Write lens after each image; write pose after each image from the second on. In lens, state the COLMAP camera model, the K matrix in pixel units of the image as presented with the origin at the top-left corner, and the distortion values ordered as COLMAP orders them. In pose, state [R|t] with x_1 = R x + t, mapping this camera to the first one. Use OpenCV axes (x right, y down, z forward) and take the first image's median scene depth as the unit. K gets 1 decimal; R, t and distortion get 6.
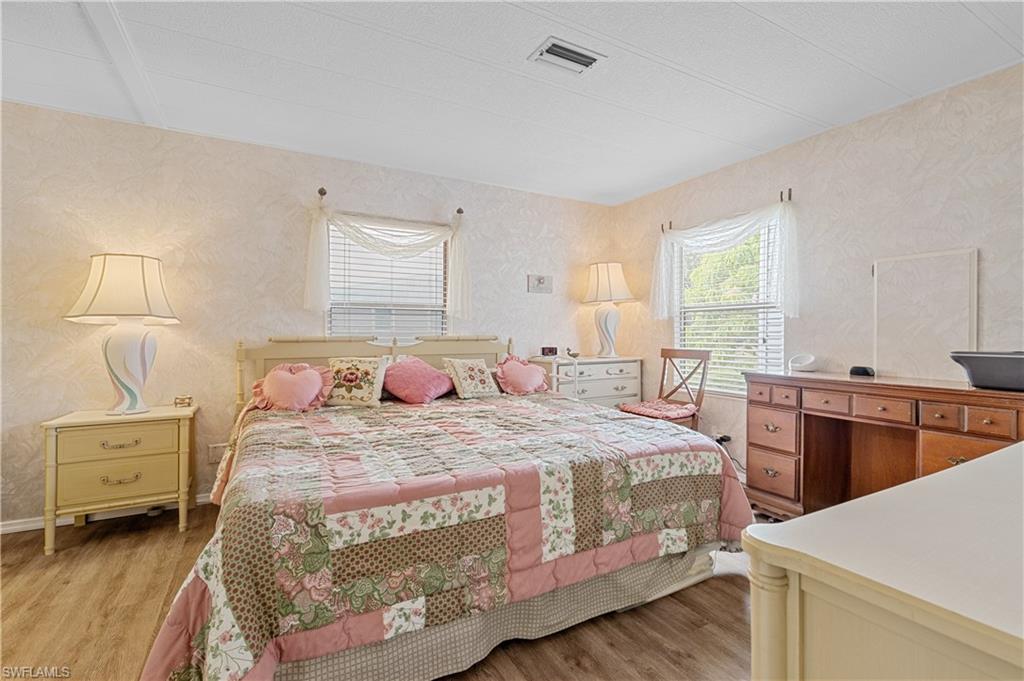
lens RADIAL K [[461.4, 0, 513.4], [0, 461.4, 335.9], [0, 0, 1]] dist [-0.002270, -0.000259]
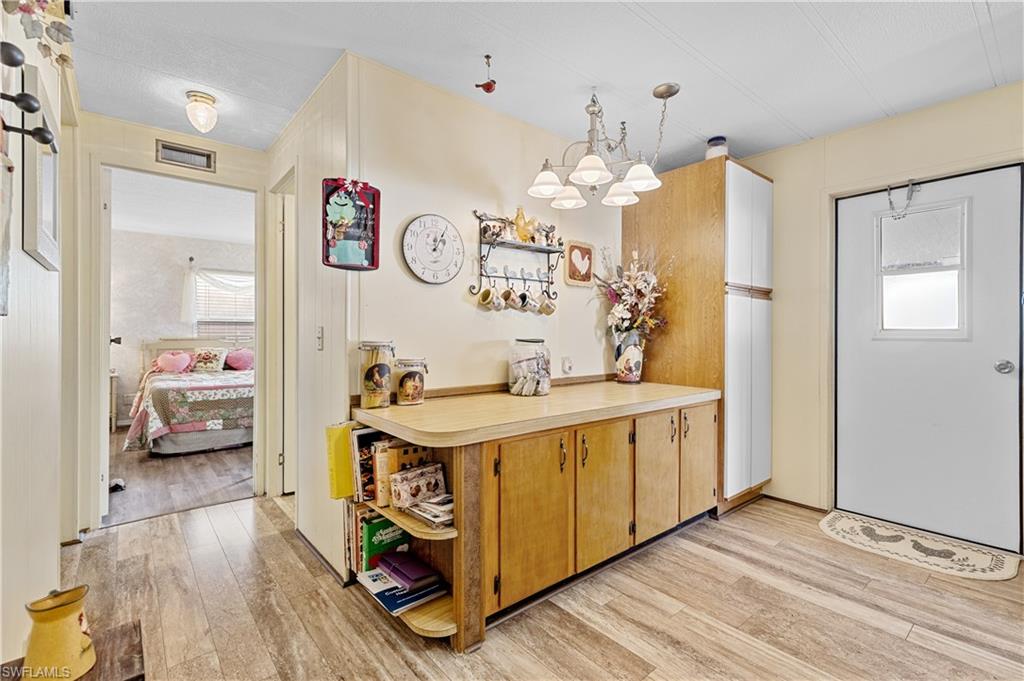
lens RADIAL K [[461.4, 0, 511.2], [0, 461.4, 339.6], [0, 0, 1]] dist [-0.002270, -0.000259]
pose [[0.981983, -0.001565, 0.188961, 0.572059], [0.001007, 0.999995, 0.003050, 0.007646], [-0.188965, -0.002804, 0.981980, -1.221646]]
